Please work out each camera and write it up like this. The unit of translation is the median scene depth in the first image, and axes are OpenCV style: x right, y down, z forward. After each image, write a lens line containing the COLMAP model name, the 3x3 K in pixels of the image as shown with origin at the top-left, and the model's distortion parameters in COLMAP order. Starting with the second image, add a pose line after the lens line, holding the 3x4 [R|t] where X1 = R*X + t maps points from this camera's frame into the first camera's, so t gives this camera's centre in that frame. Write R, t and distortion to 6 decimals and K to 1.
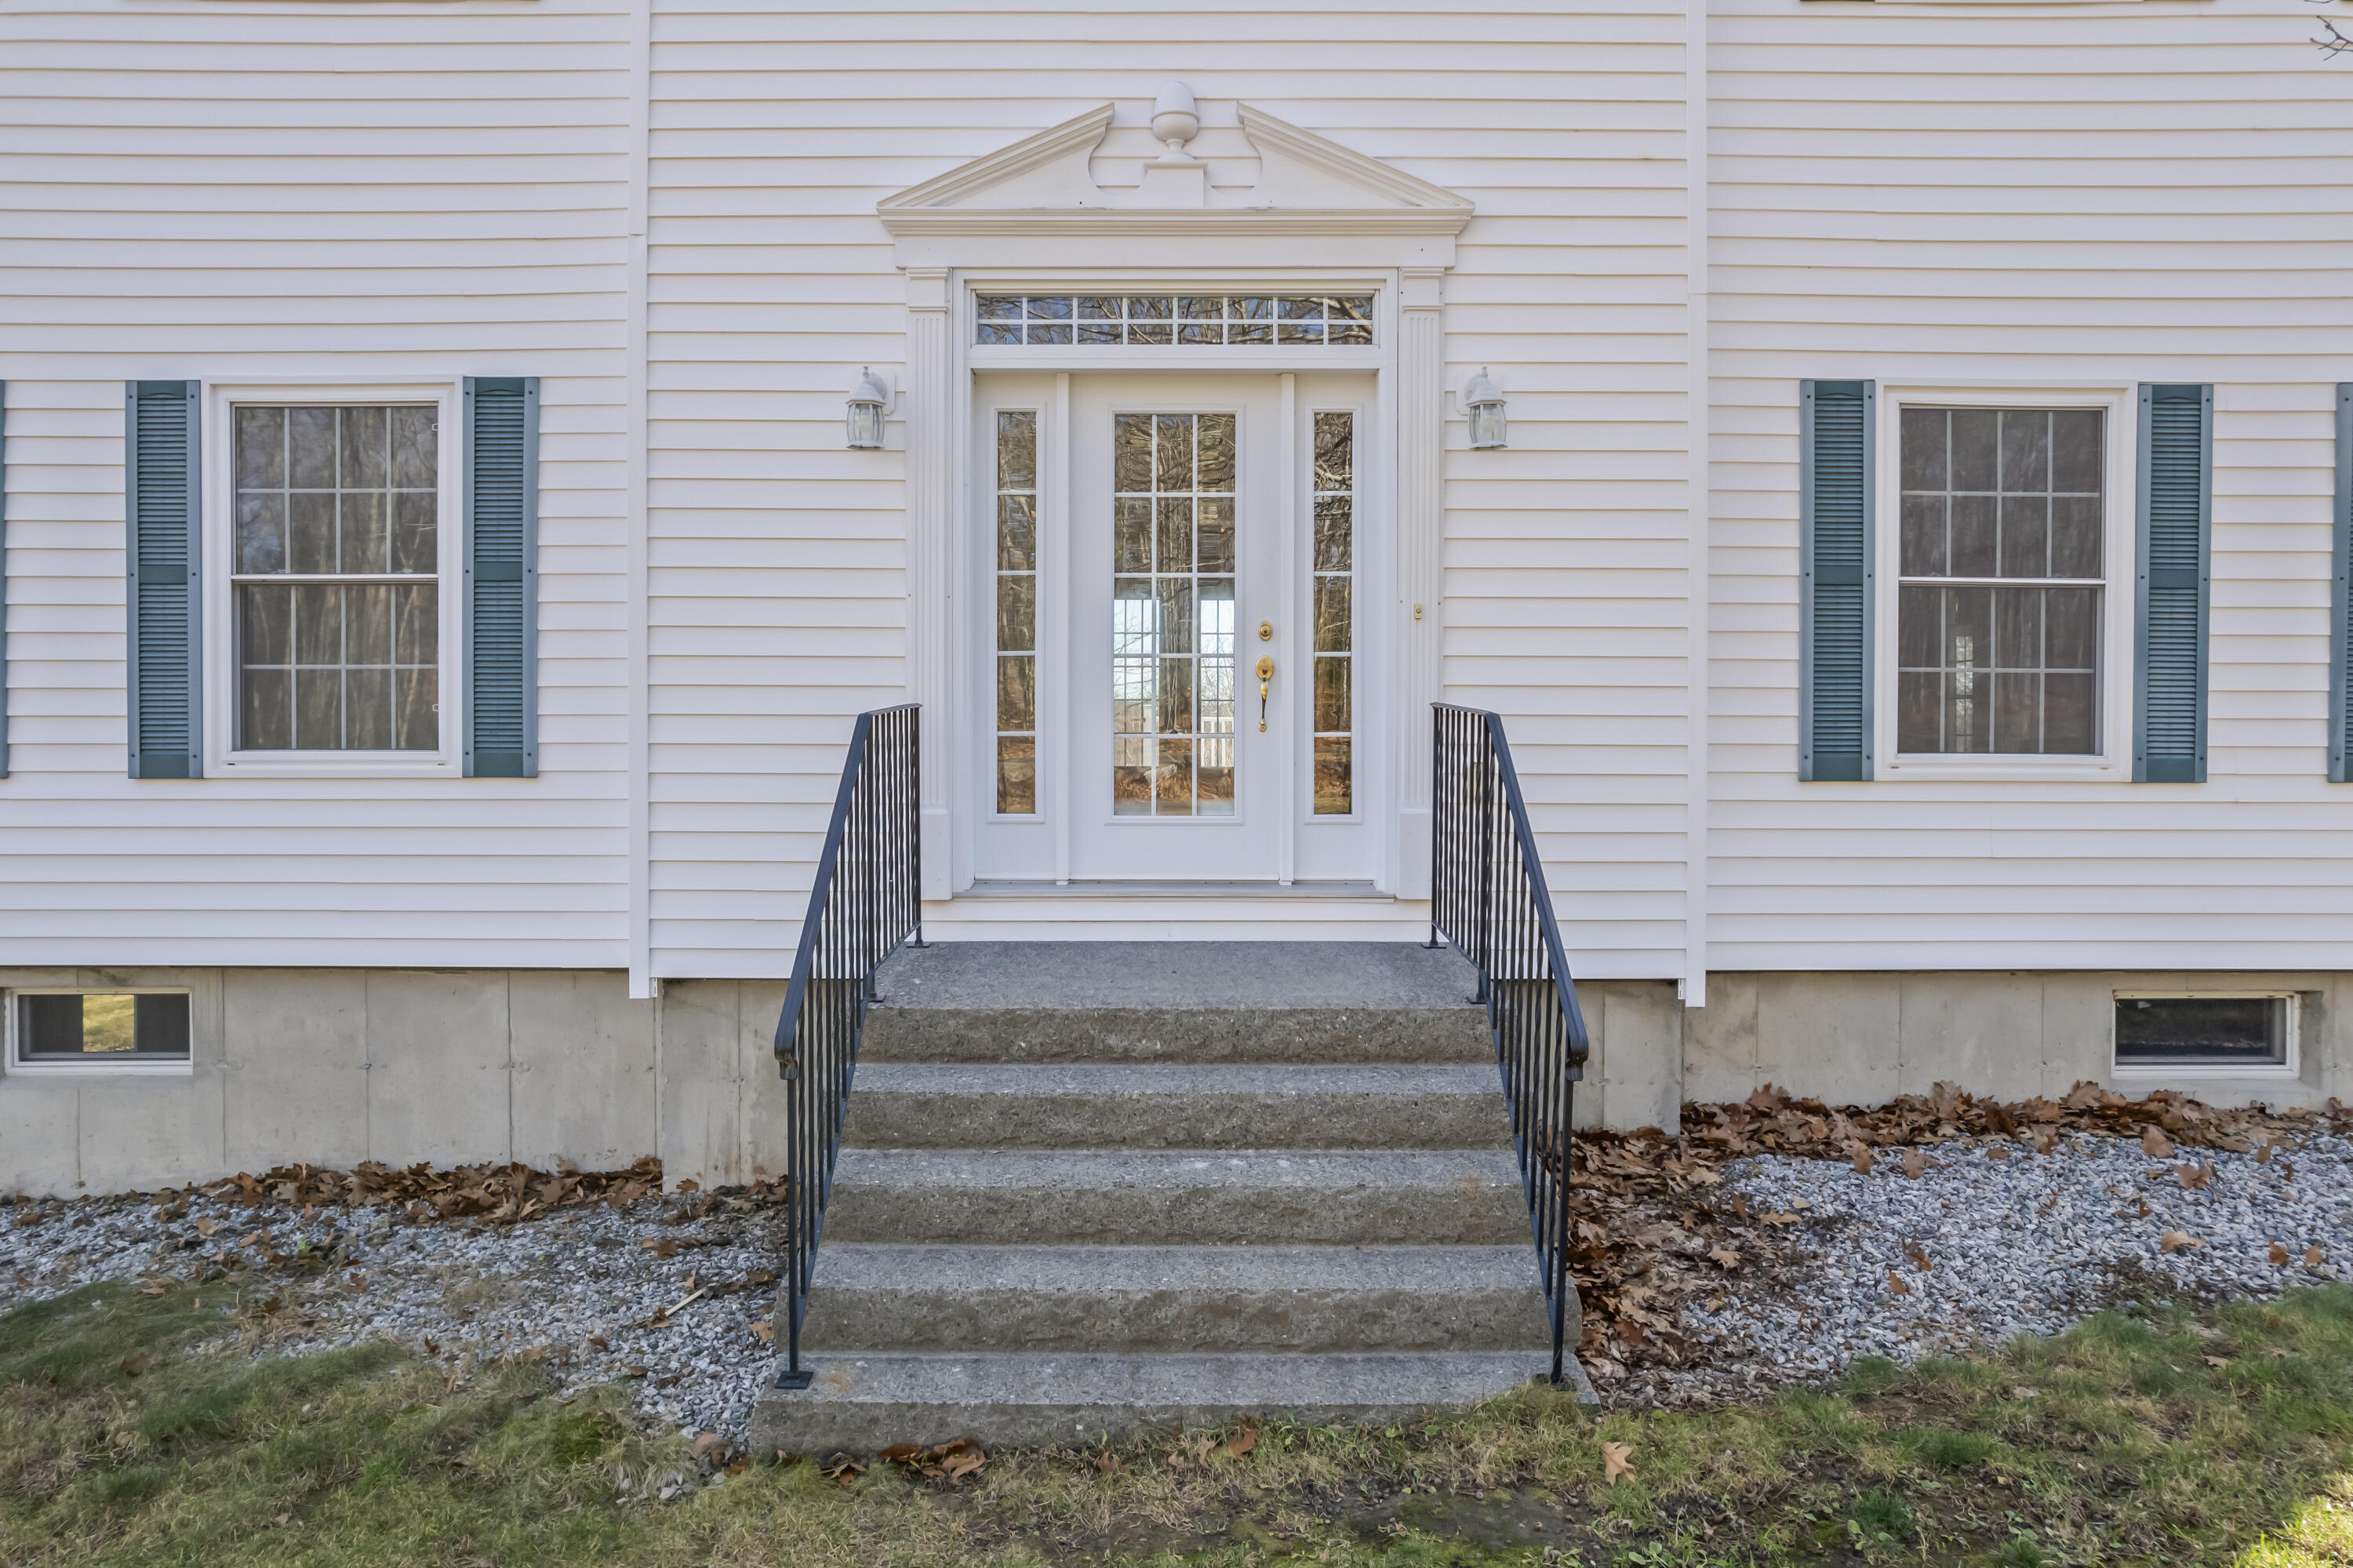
lens RADIAL K [[1510.1, 0, 1171.8], [0, 1510.1, 780.6], [0, 0, 1]] dist [-0.055072, 0.035189]
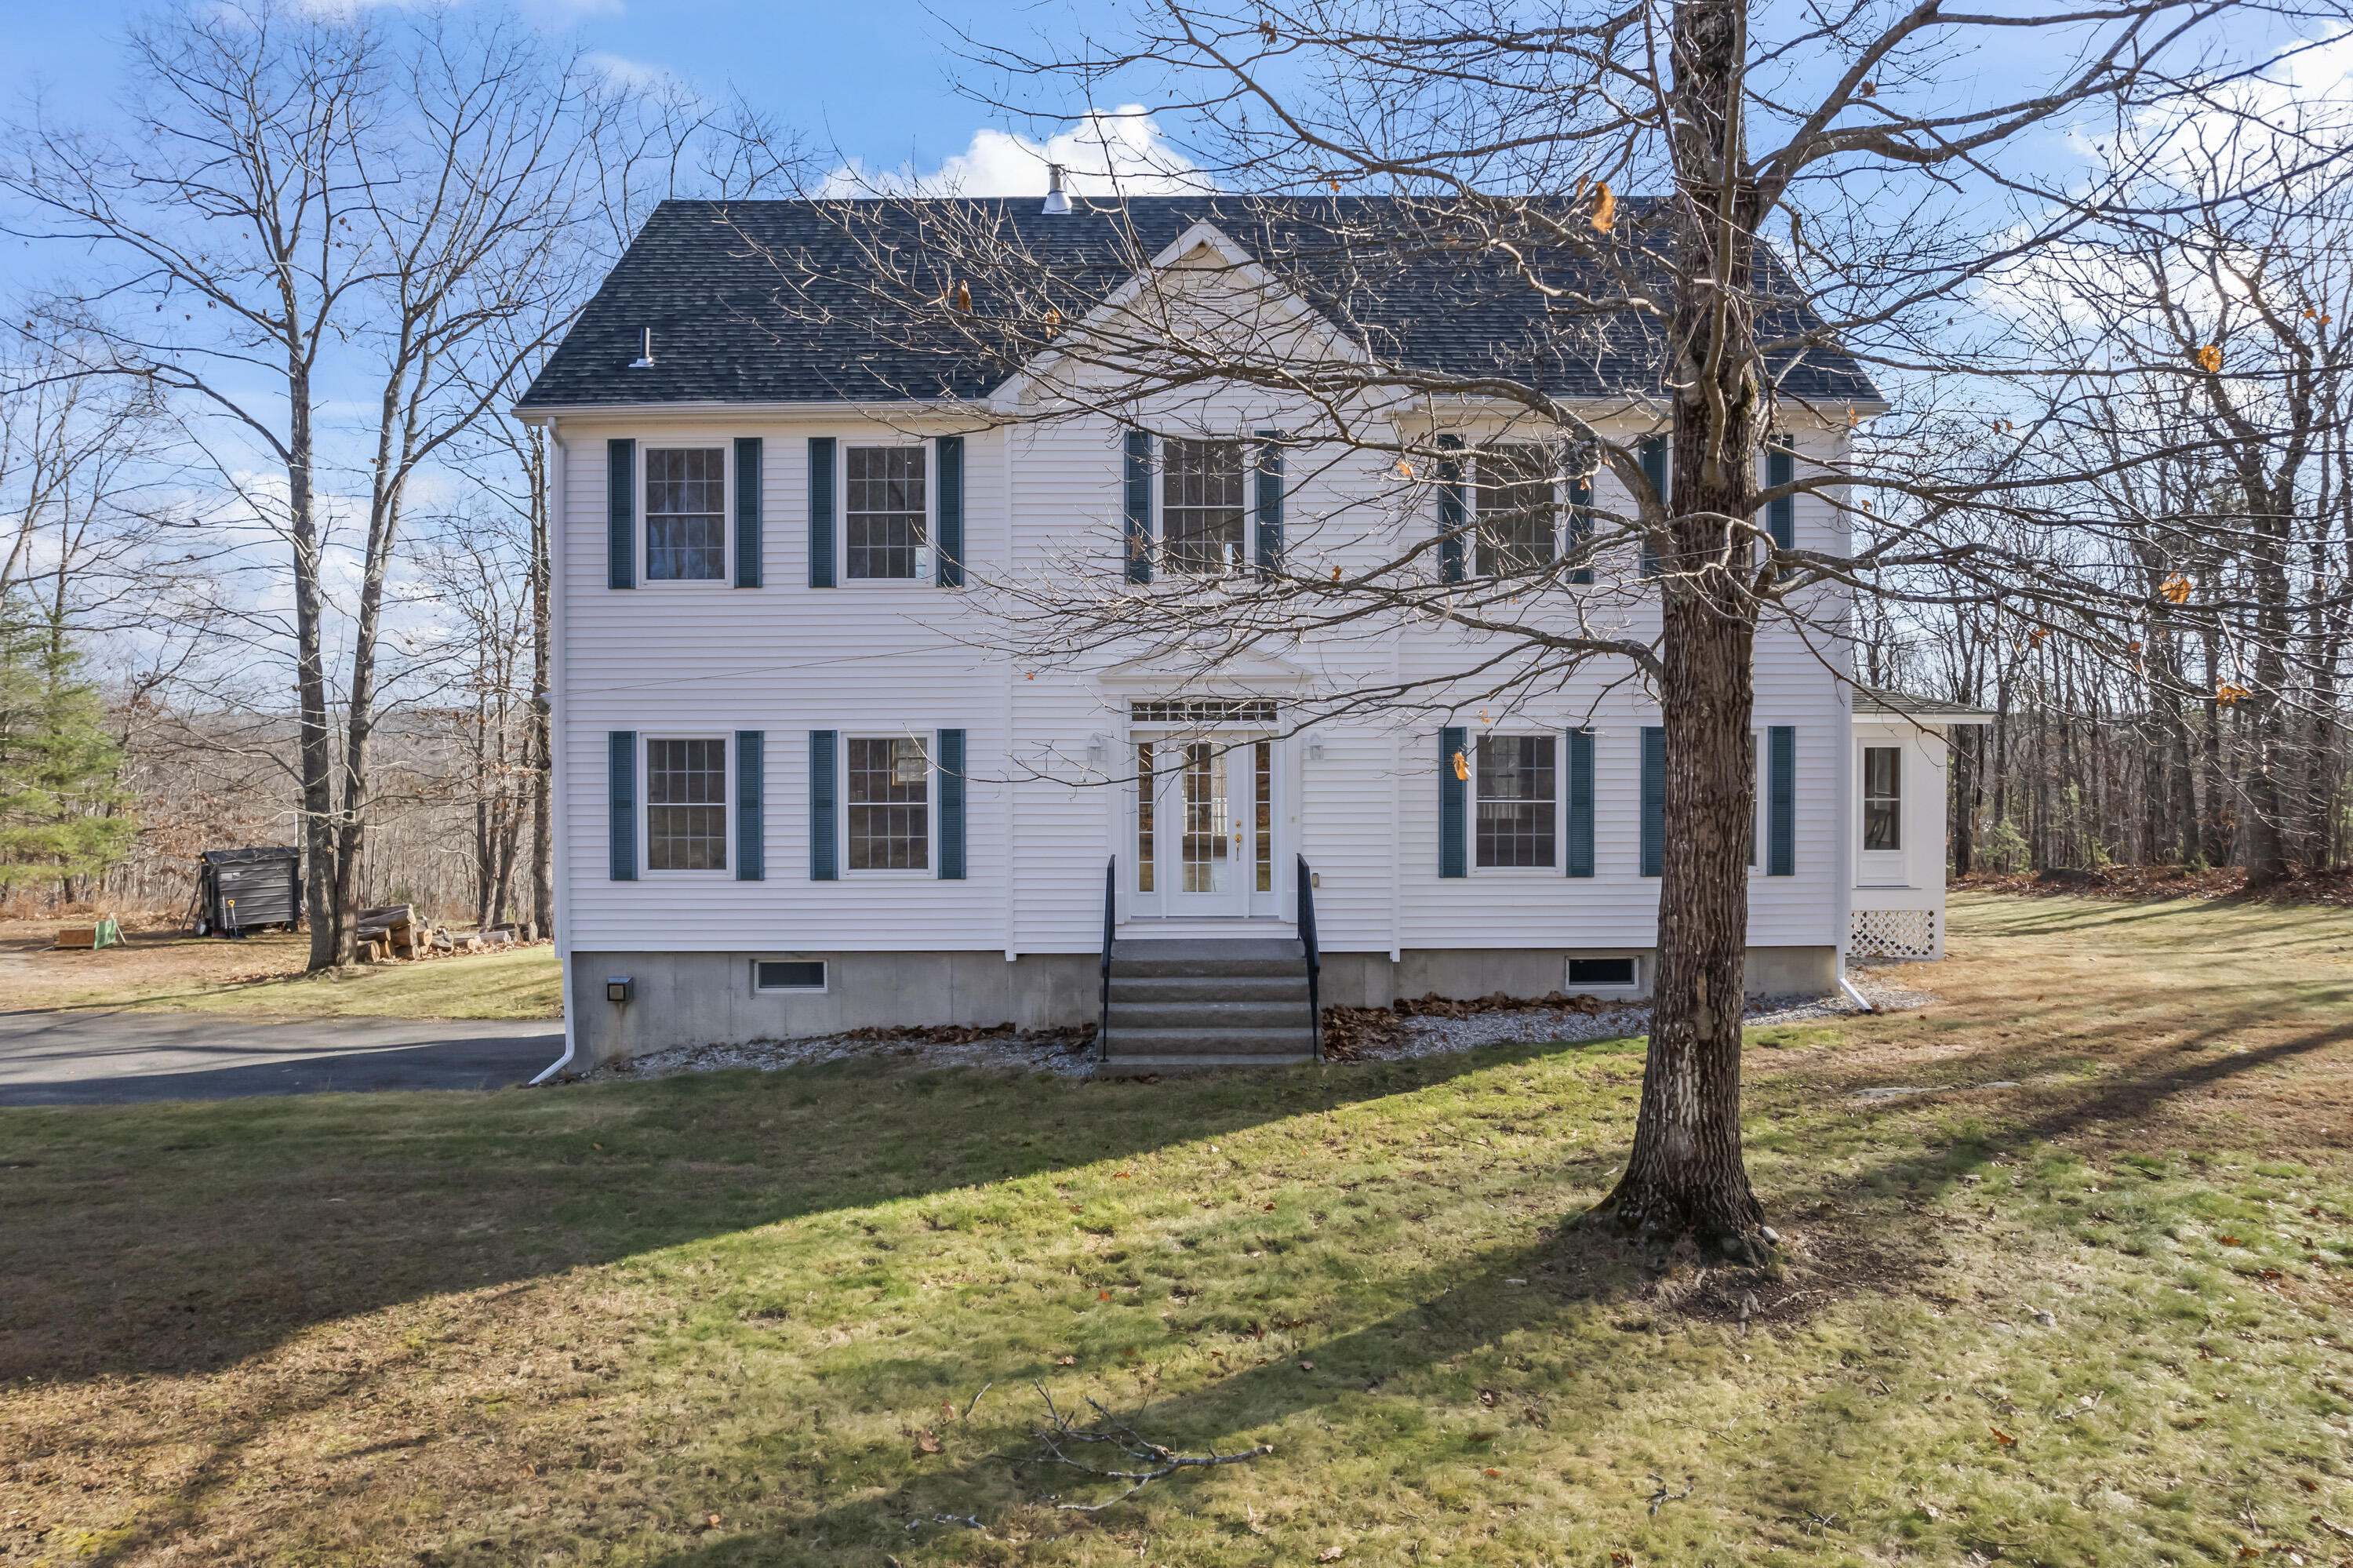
lens RADIAL K [[1510.1, 0, 1180.6], [0, 1510.1, 784.1], [0, 0, 1]] dist [-0.055072, 0.035189]
pose [[0.999983, -0.005846, 0.000478, -0.042082], [0.005843, 0.999965, 0.005962, -0.186080], [-0.000513, -0.005959, 0.999982, -1.697113]]
